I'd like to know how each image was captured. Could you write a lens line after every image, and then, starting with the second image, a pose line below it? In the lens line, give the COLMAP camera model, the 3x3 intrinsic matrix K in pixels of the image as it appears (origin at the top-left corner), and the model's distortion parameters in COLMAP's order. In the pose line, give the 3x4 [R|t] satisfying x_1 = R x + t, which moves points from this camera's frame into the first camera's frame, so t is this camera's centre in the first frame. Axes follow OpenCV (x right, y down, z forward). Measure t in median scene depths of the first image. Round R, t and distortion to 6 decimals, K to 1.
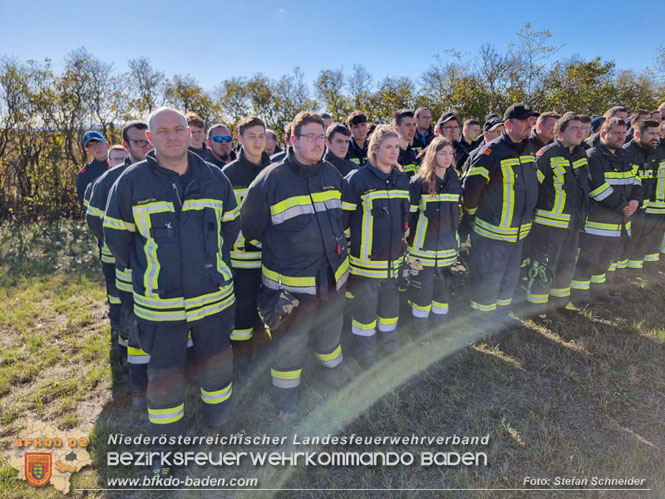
lens RADIAL K [[460.6, 0, 338.1], [0, 460.6, 249.9], [0, 0, 1]] dist [0.059689, -0.033849]
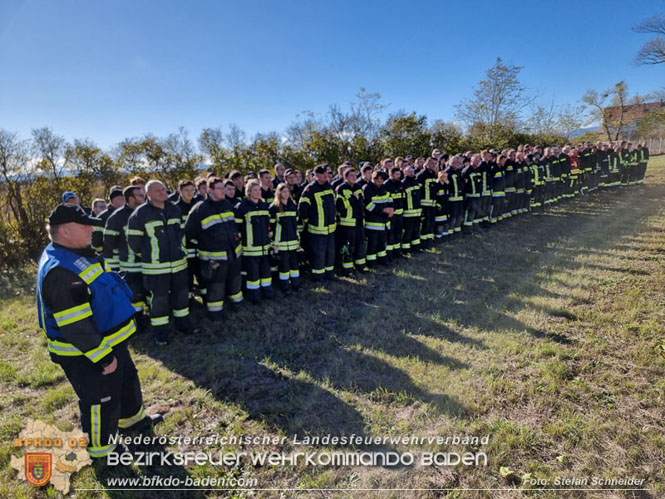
lens RADIAL K [[460.6, 0, 339.4], [0, 460.6, 252.4], [0, 0, 1]] dist [0.059689, -0.033849]
pose [[0.966711, -0.097932, 0.236389, -0.033665], [0.114982, 0.991589, -0.059417, 0.171070], [-0.228582, 0.084619, 0.969840, -0.839195]]
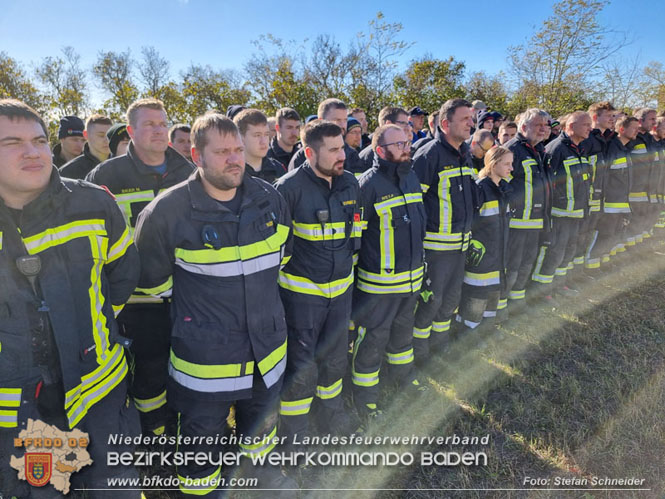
lens RADIAL K [[460.6, 0, 336.1], [0, 460.6, 250.6], [0, 0, 1]] dist [0.059689, -0.033849]
pose [[0.982059, -0.039554, 0.184381, 0.663913], [0.040044, 0.999197, 0.001066, -0.165495], [-0.184275, 0.006337, 0.982854, 0.609918]]
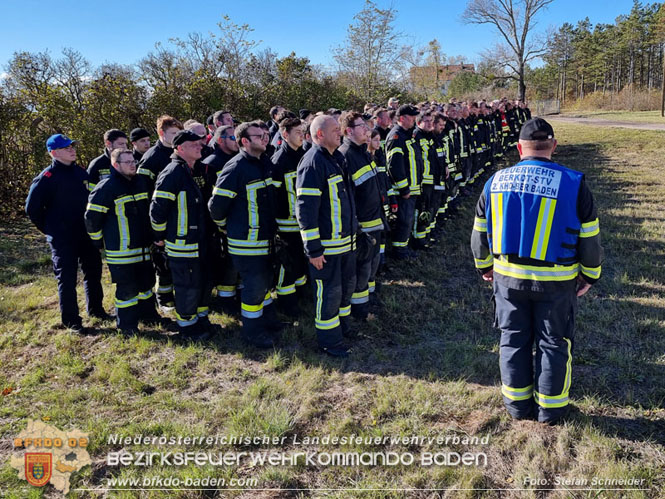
lens RADIAL K [[567.2, 0, 352.3], [0, 567.2, 241.7], [0, 0, 1]] dist [0.051448, -0.024189]
pose [[0.776965, -0.160640, 0.608704, -0.880749], [0.186702, 0.982194, 0.020894, 0.052004], [-0.601222, 0.097412, 0.793122, -0.312483]]
